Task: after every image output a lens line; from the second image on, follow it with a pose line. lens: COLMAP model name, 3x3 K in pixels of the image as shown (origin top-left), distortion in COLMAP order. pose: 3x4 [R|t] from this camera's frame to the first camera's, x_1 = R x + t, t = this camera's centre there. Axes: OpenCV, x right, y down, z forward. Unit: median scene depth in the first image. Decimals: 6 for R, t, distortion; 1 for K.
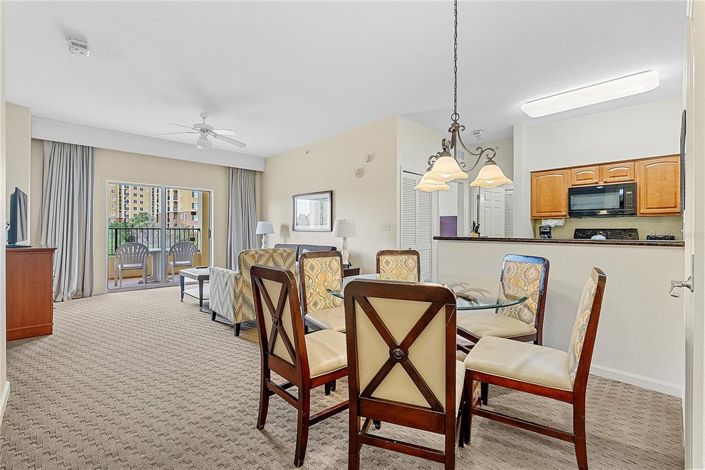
lens RADIAL K [[323.9, 0, 352.5], [0, 323.9, 235.0], [0, 0, 1]] dist [0.000416, 0.000012]
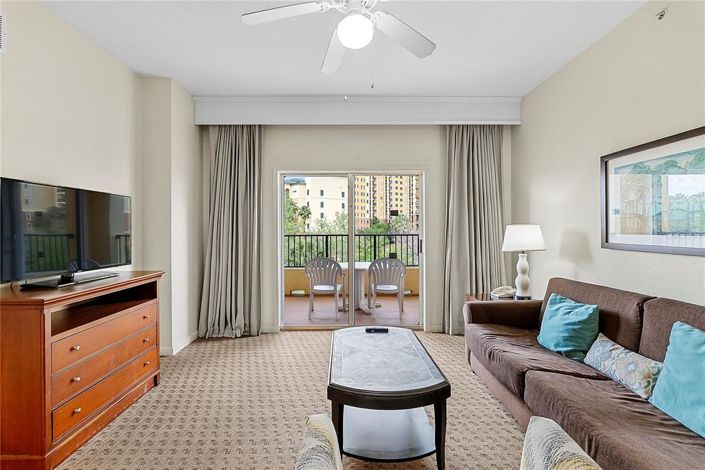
lens RADIAL K [[323.9, 0, 352.5], [0, 323.9, 235.0], [0, 0, 1]] dist [0.000416, 0.000012]
pose [[0.750453, 0.002699, -0.660919, -0.154836], [0.001286, 0.999984, 0.005544, -0.029843], [0.660923, -0.005011, 0.750437, 0.516228]]
